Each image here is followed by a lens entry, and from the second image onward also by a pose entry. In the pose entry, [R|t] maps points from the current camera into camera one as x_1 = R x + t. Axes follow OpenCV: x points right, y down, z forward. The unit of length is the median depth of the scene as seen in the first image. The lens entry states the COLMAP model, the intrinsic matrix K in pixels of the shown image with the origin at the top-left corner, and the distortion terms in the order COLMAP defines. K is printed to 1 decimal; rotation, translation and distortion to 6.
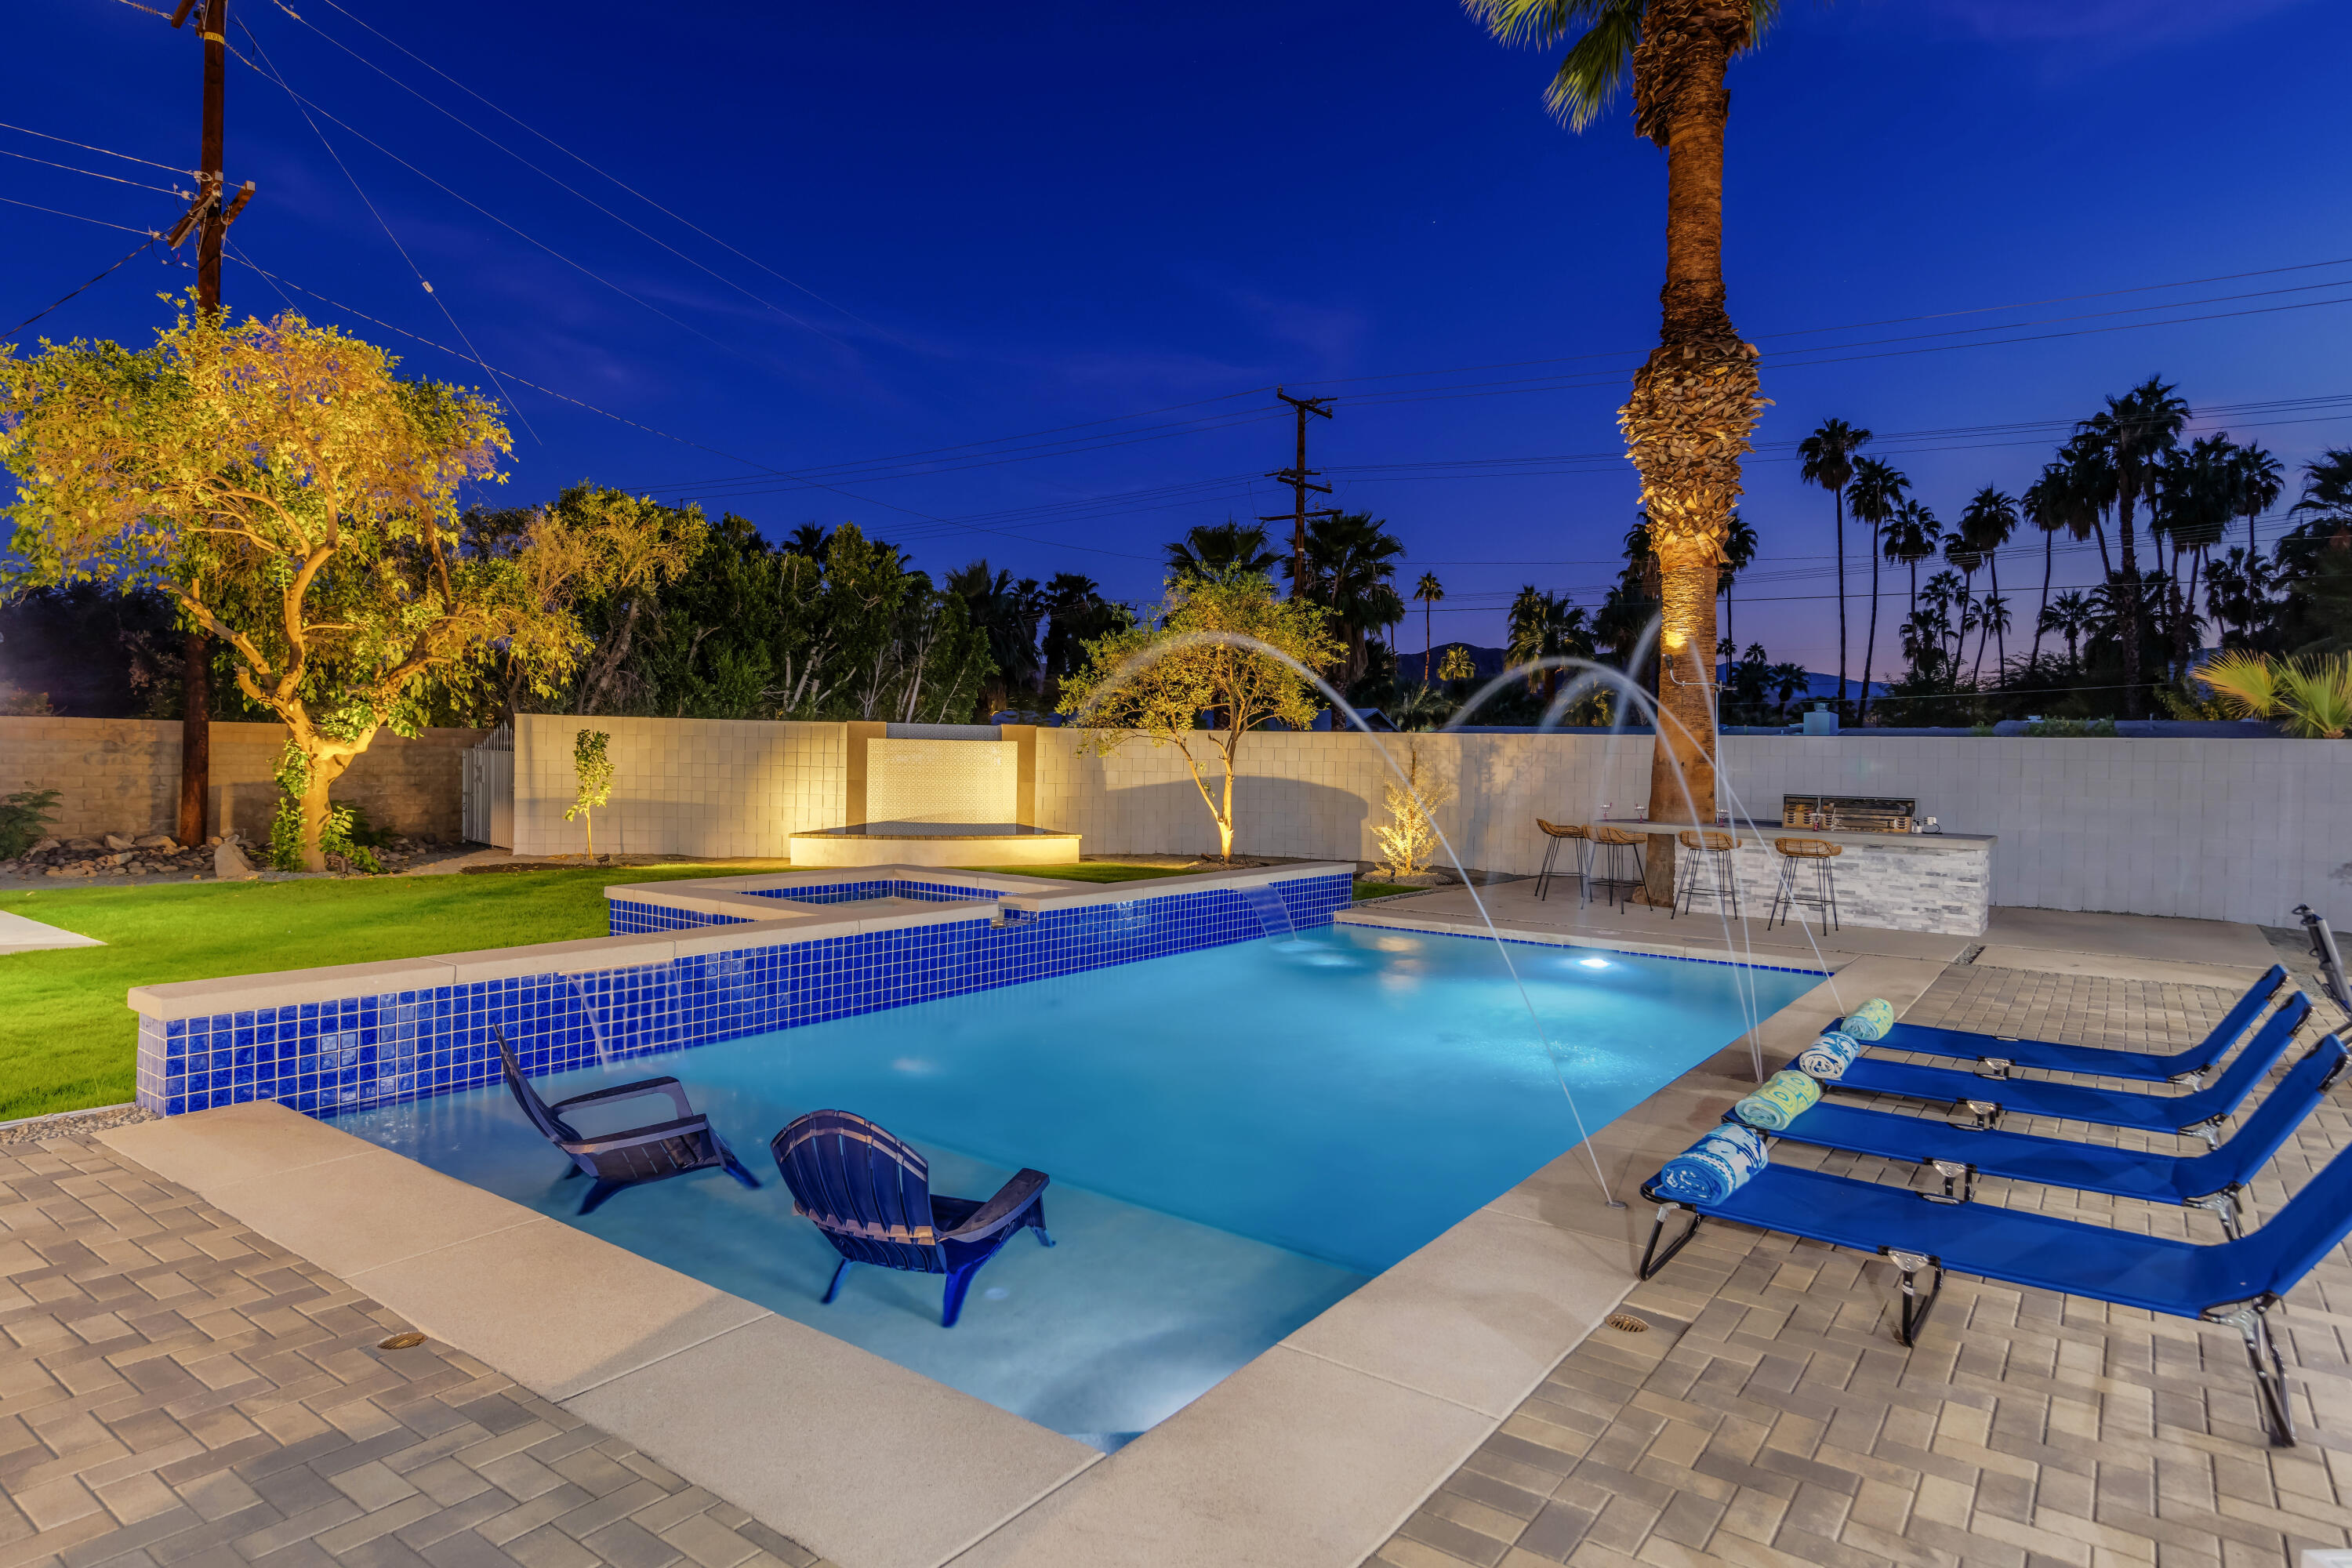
lens RADIAL K [[1317.9, 0, 1180.3], [0, 1317.9, 785.8], [0, 0, 1]] dist [0.000075, 0.000267]
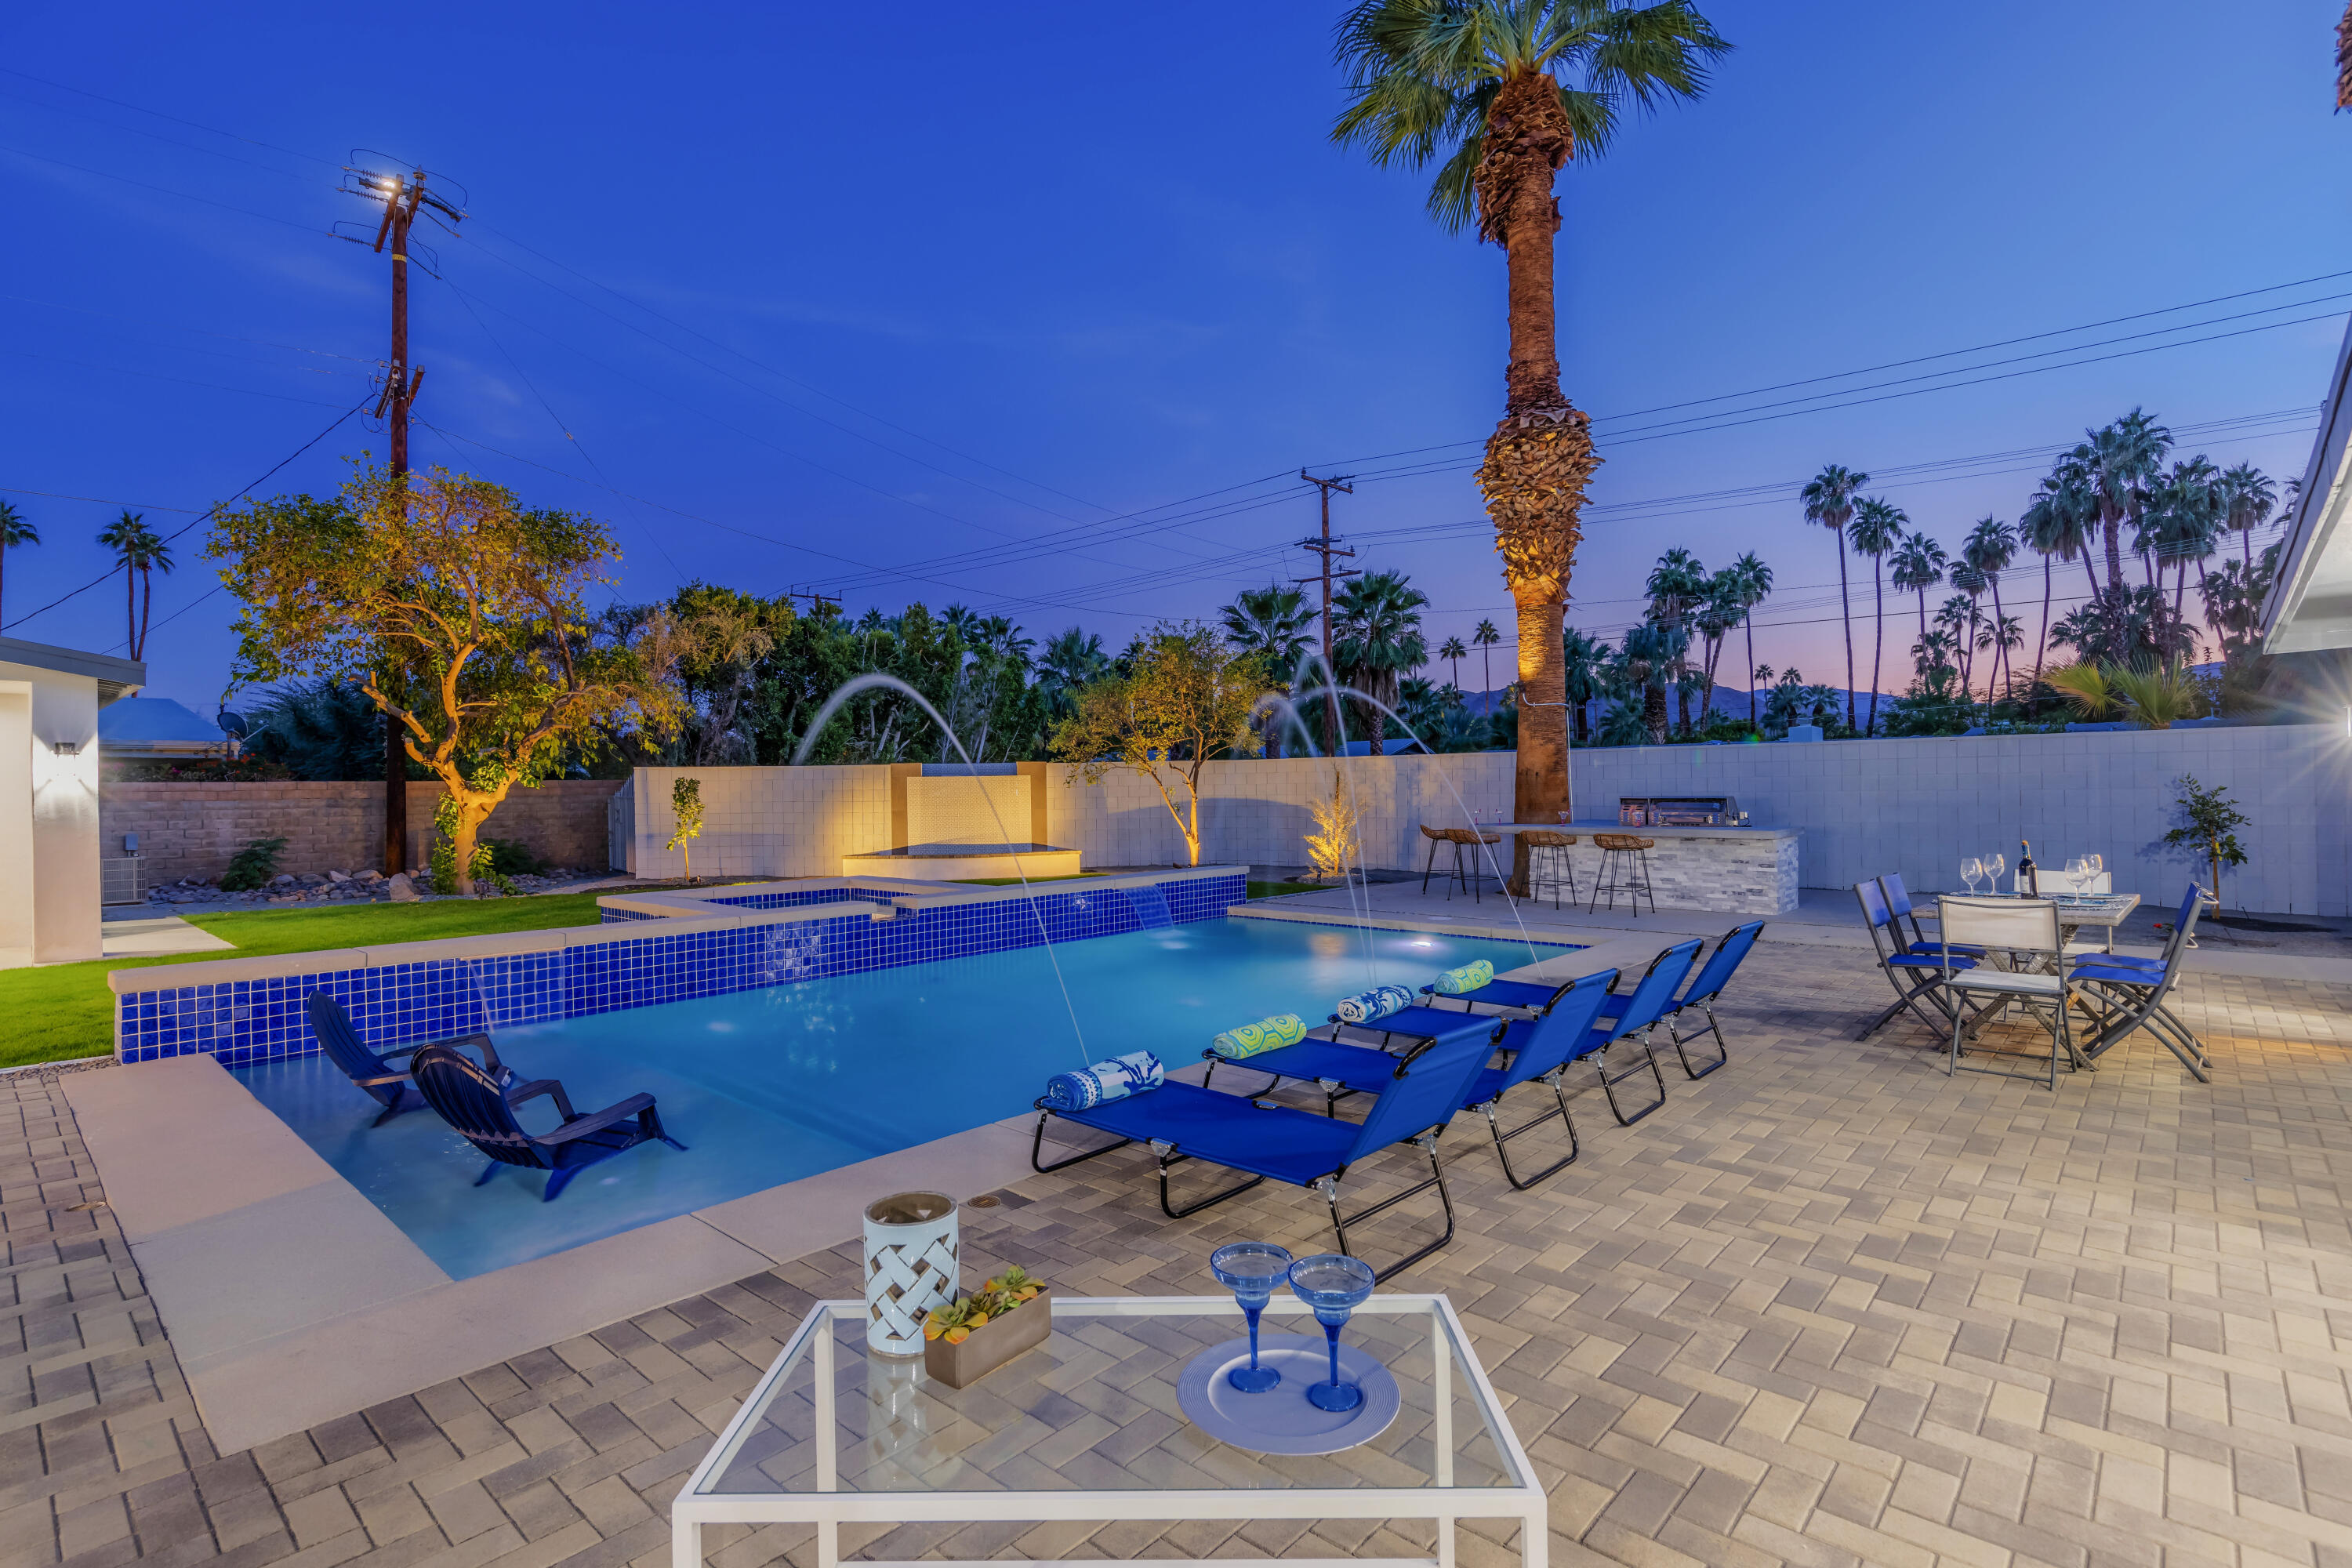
lens RADIAL K [[1122.1, 0, 1190.6], [0, 1122.1, 795.9], [0, 0, 1]] dist [-0.001689, 0.001518]
pose [[0.994060, -0.032953, -0.103722, 0.147135], [0.031312, 0.999358, -0.017409, 0.008883], [0.104229, 0.014058, 0.994454, -0.014471]]
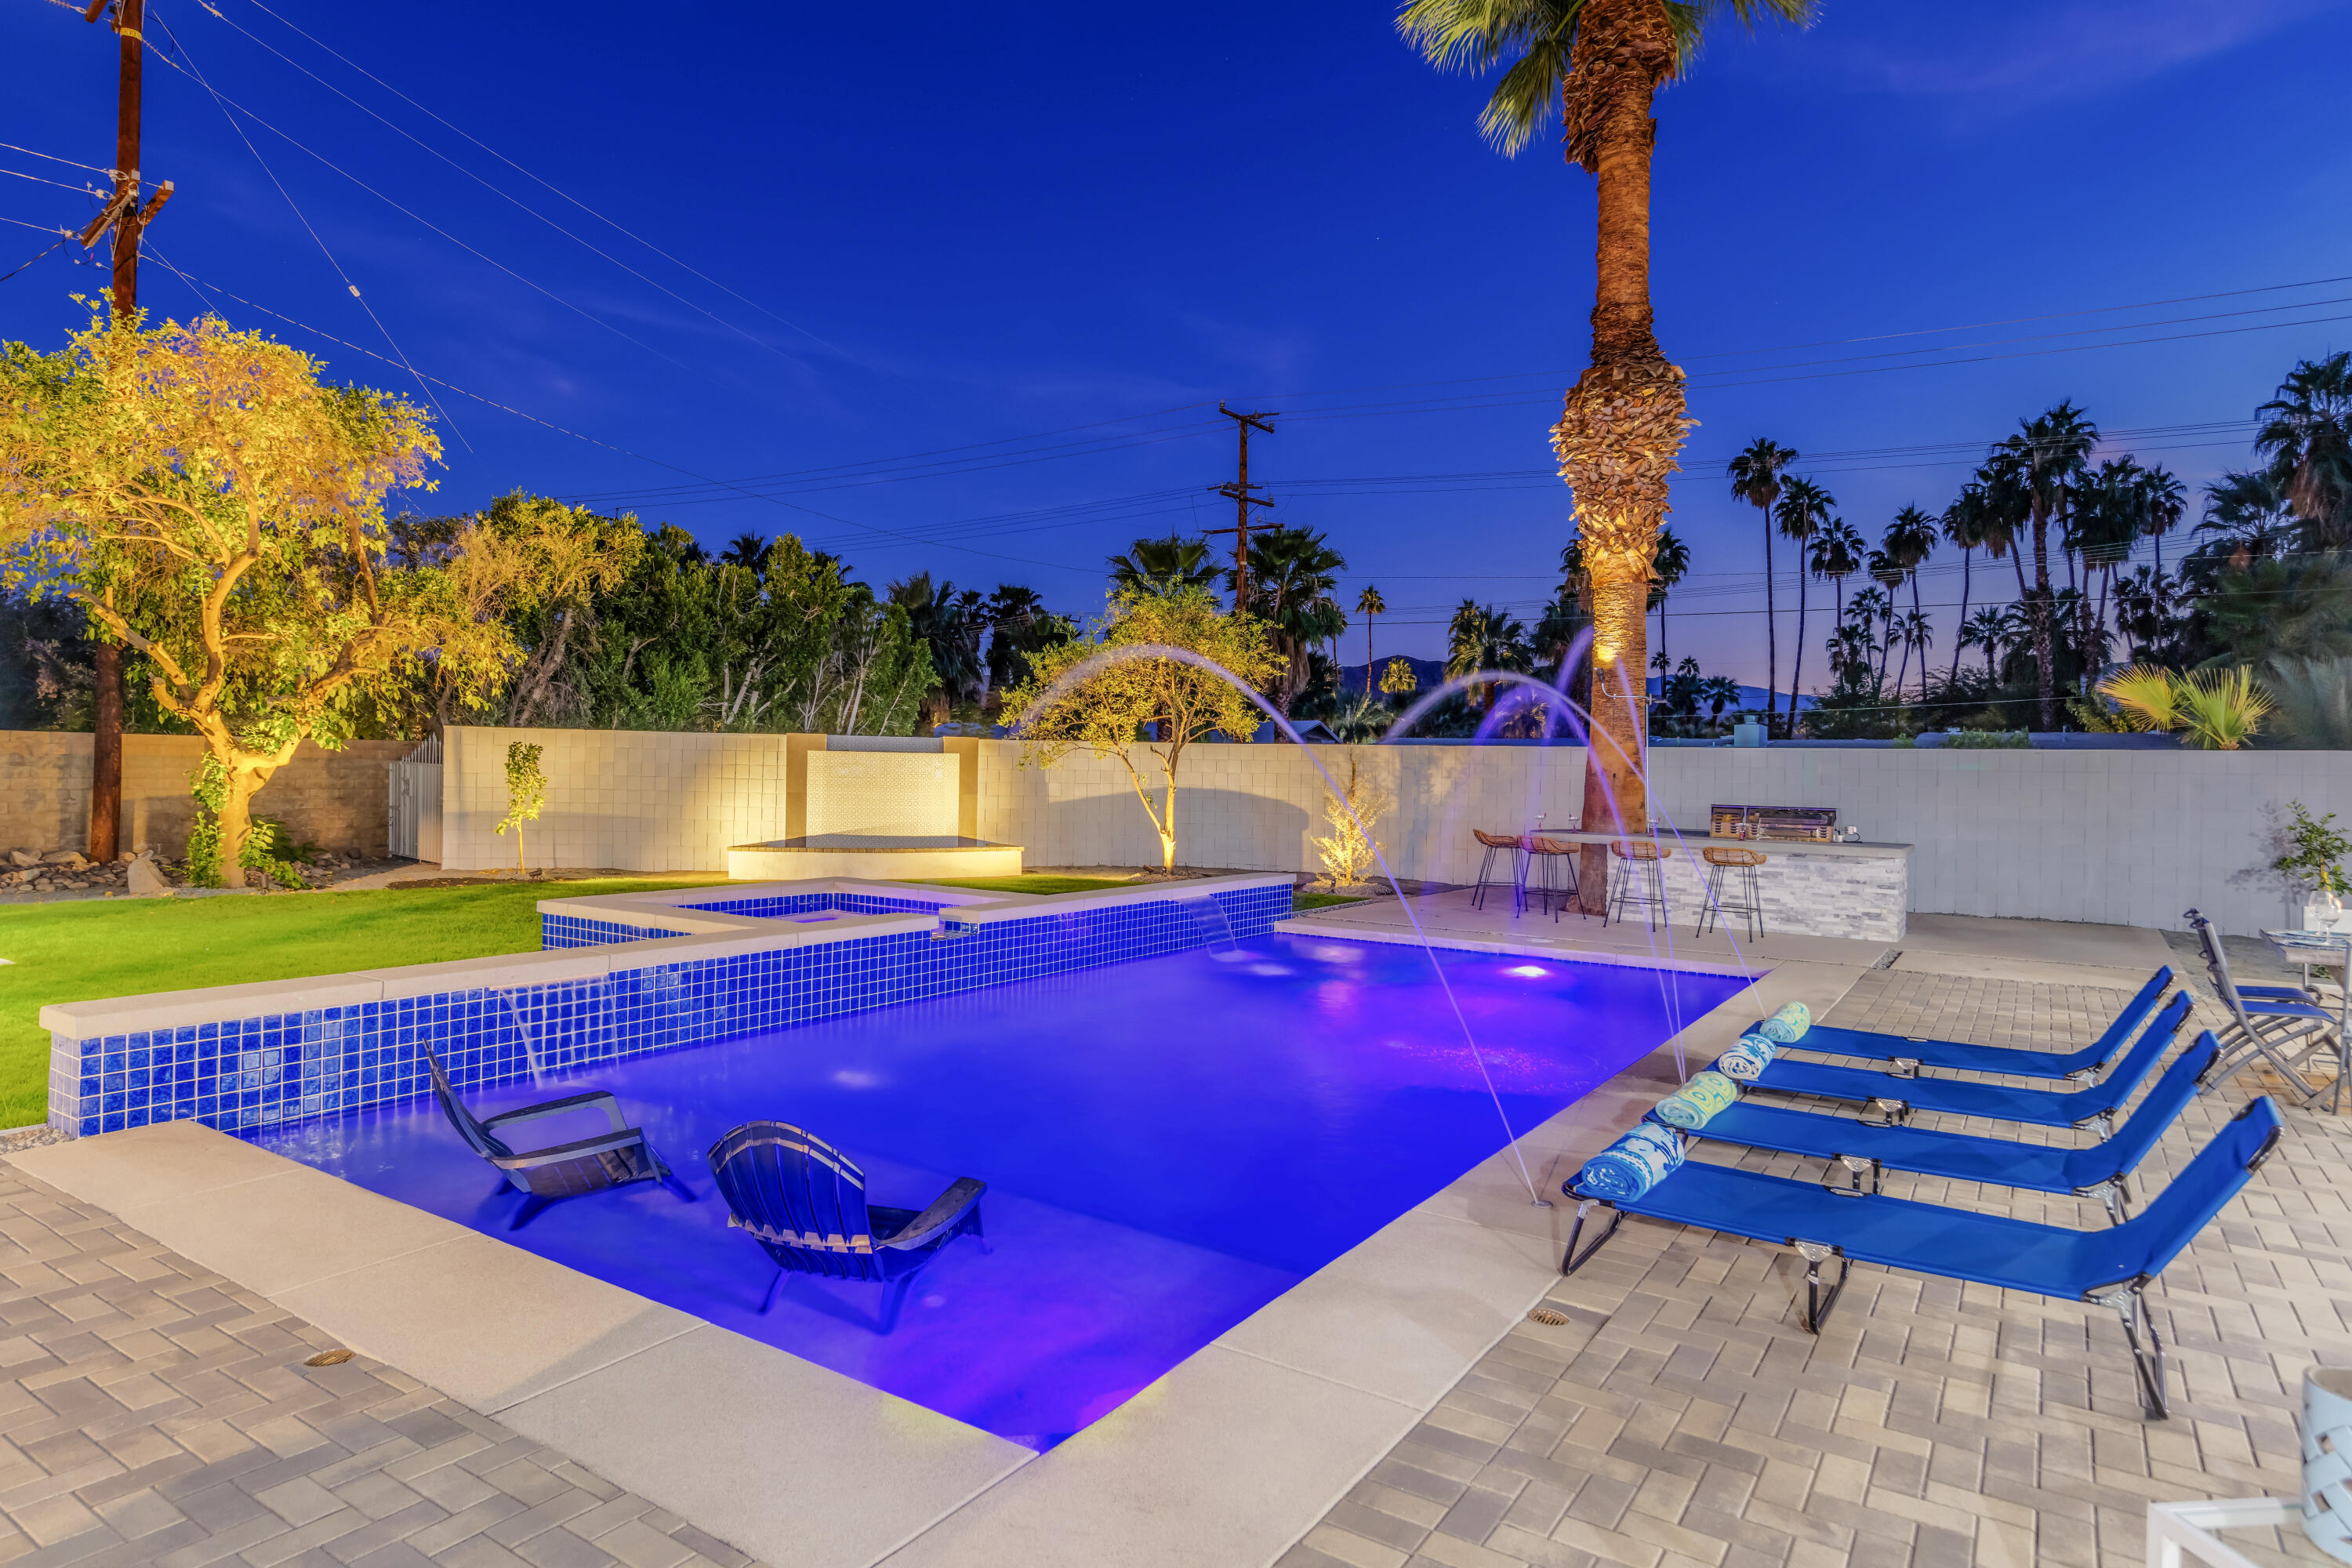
lens RADIAL K [[1317.9, 0, 1182.6], [0, 1317.9, 786.1], [0, 0, 1]] dist [0.000075, 0.000267]
pose [[0.999040, -0.001766, 0.043772, 0.001814], [0.002154, 0.999959, -0.008825, 0.000145], [-0.043754, 0.008910, 0.999003, -0.004811]]
